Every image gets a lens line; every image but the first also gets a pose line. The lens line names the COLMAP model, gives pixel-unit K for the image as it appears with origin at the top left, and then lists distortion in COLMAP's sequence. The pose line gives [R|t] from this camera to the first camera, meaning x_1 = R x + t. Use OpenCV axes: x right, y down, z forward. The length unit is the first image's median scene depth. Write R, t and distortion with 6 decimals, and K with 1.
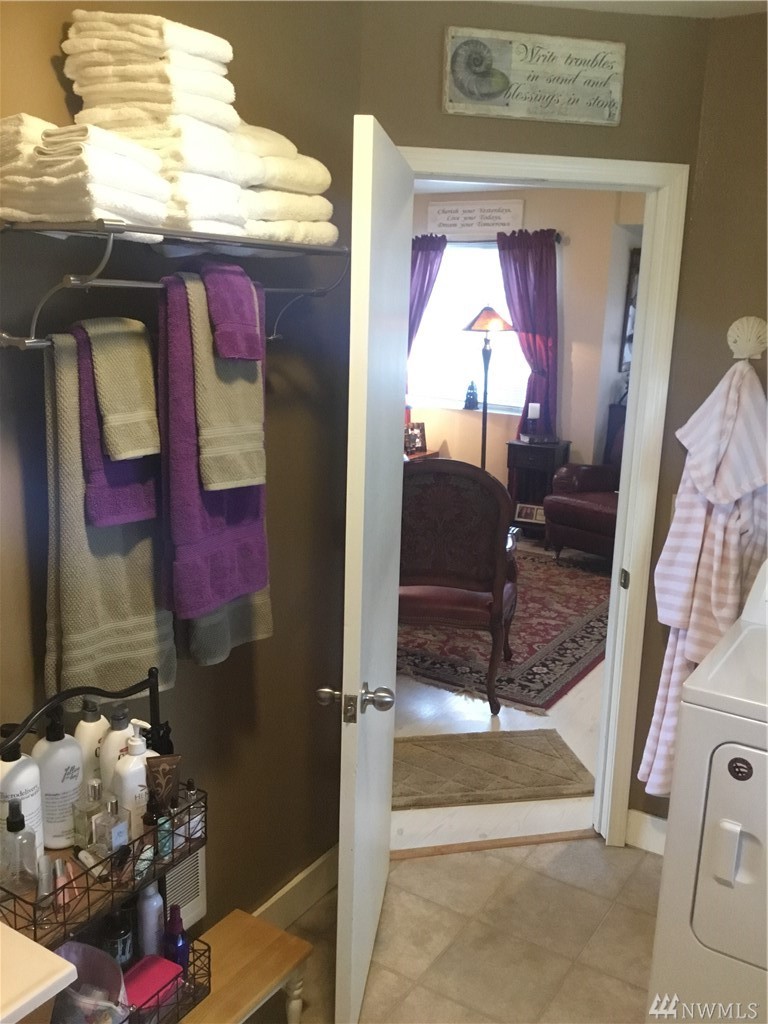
lens RADIAL K [[933.5, 0, 385.0], [0, 933.5, 517.7], [0, 0, 1]] dist [0.107973, -0.205743]
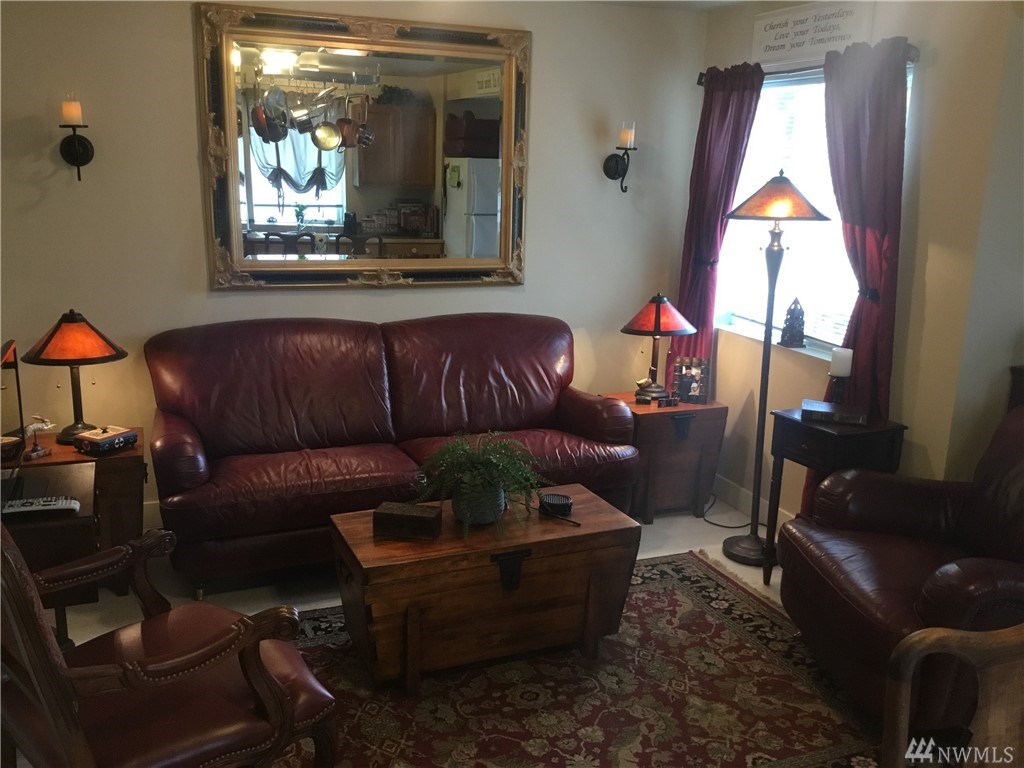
lens RADIAL K [[933.5, 0, 520.7], [0, 933.5, 387.7], [0, 0, 1]] dist [0.107973, -0.205743]
pose [[0.818206, 0.131506, -0.559684, 0.374785], [-0.143981, 0.989336, 0.021973, -0.098041], [0.556605, 0.062606, 0.828415, 0.498949]]
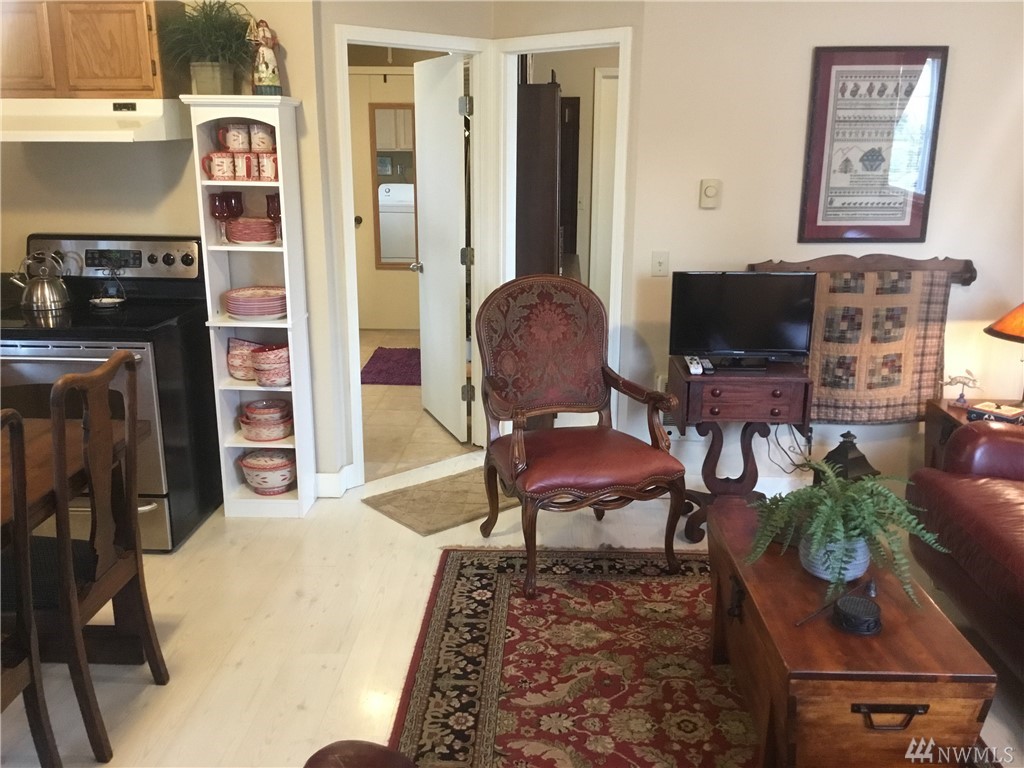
lens RADIAL K [[933.5, 0, 520.7], [0, 933.5, 387.7], [0, 0, 1]] dist [0.107973, -0.205743]
pose [[-0.864661, 0.103751, -0.491525, 0.394720], [-0.141909, 0.888143, 0.437108, -0.264642], [0.481895, 0.447702, -0.753220, 1.196435]]
